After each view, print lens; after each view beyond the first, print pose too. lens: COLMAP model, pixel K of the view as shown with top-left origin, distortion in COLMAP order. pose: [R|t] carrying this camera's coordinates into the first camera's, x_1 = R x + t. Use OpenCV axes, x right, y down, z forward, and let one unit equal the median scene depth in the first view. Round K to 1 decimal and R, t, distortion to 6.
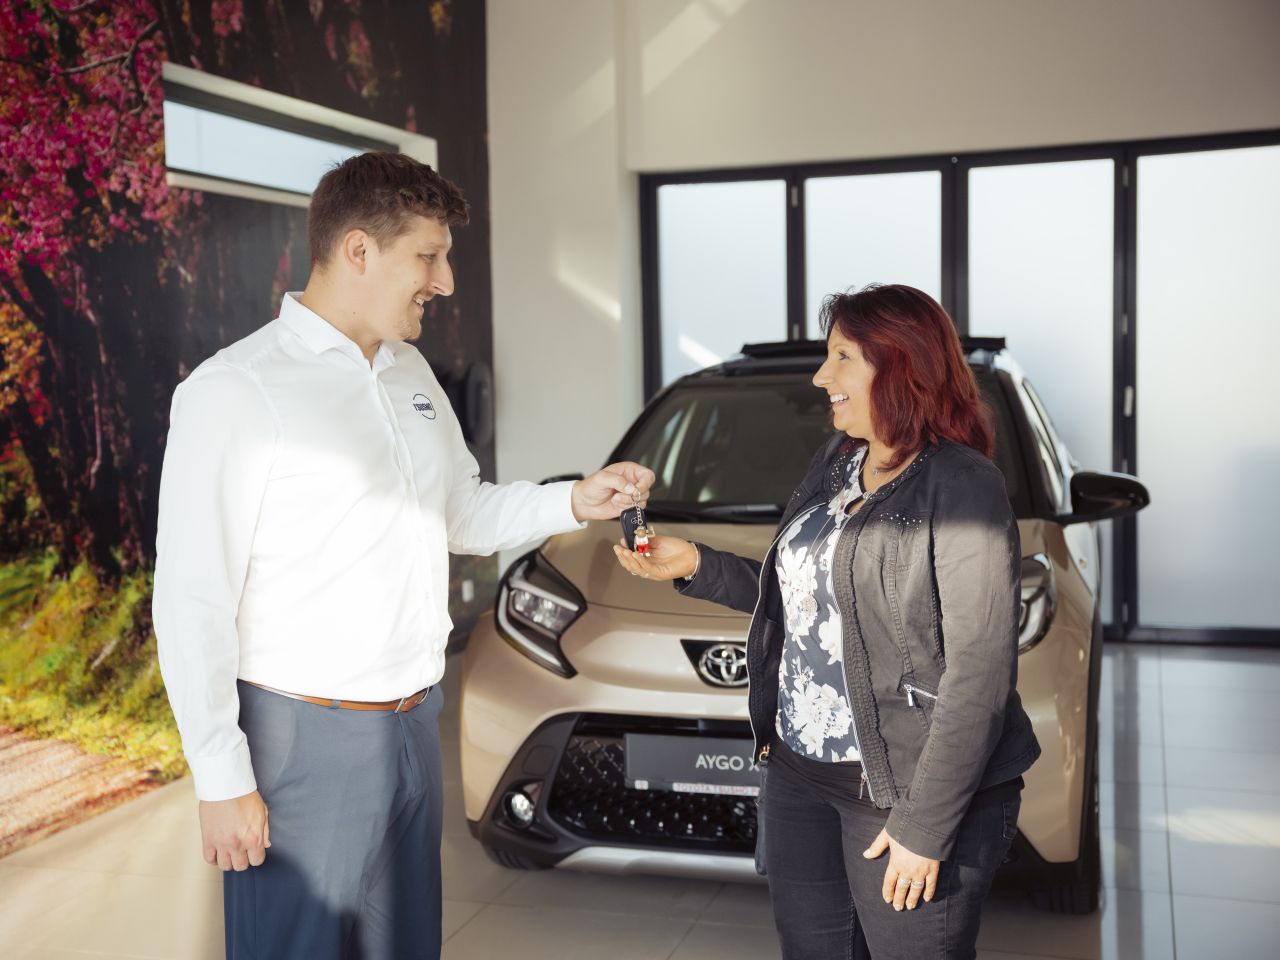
lens RADIAL K [[1654.6, 0, 570.9], [0, 1654.6, 483.0], [0, 0, 1]] dist [0.087192, 0.000000]
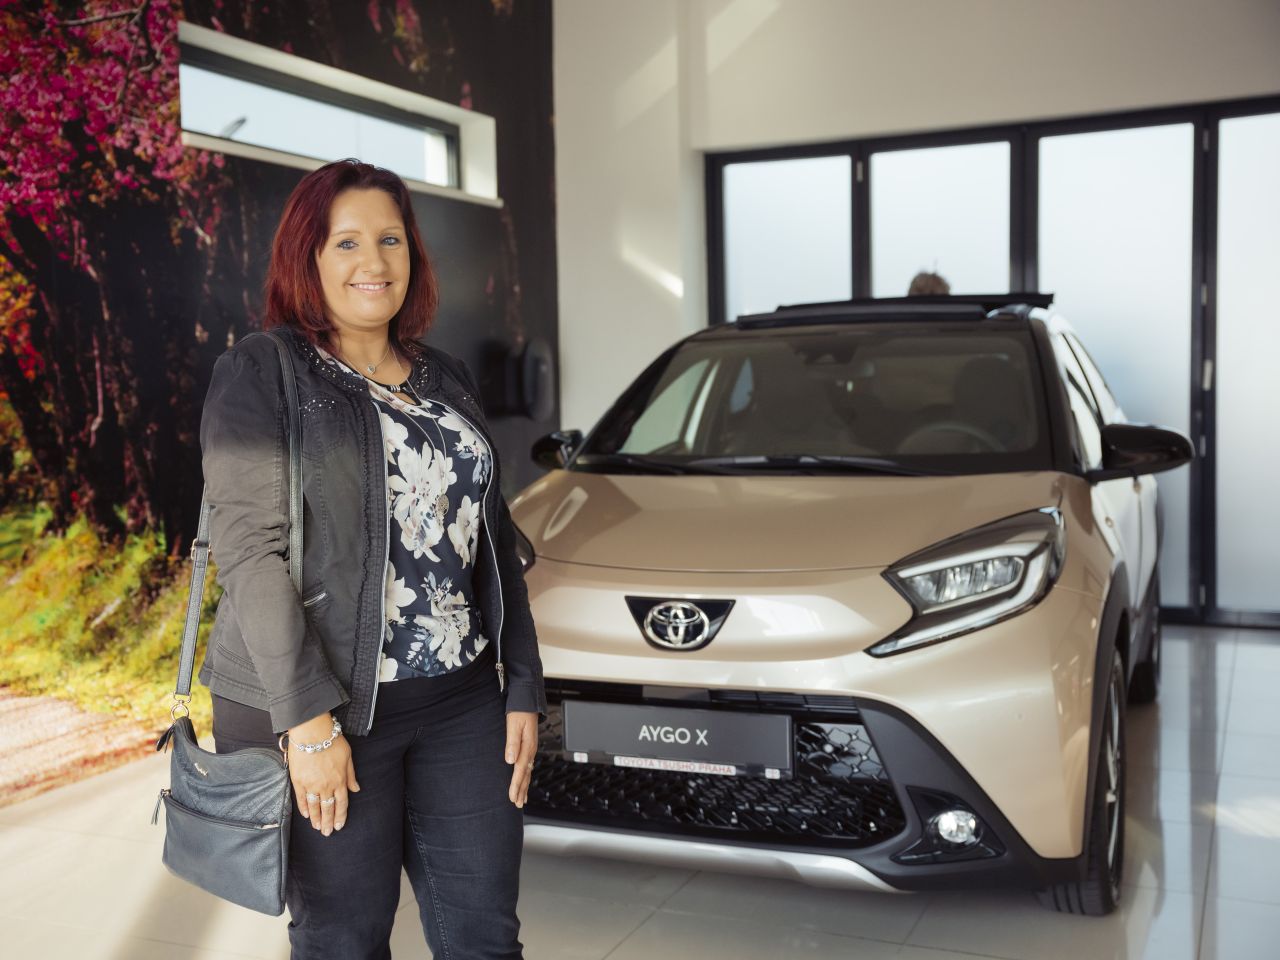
lens RADIAL K [[1493.1, 0, 551.1], [0, 1493.1, 491.1], [0, 0, 1]] dist [0.049450, 0.000000]
pose [[0.993579, 0.006154, -0.112975, 0.085823], [-0.005822, 0.999978, 0.003271, 0.025964], [0.112993, -0.002593, 0.993592, 0.143589]]
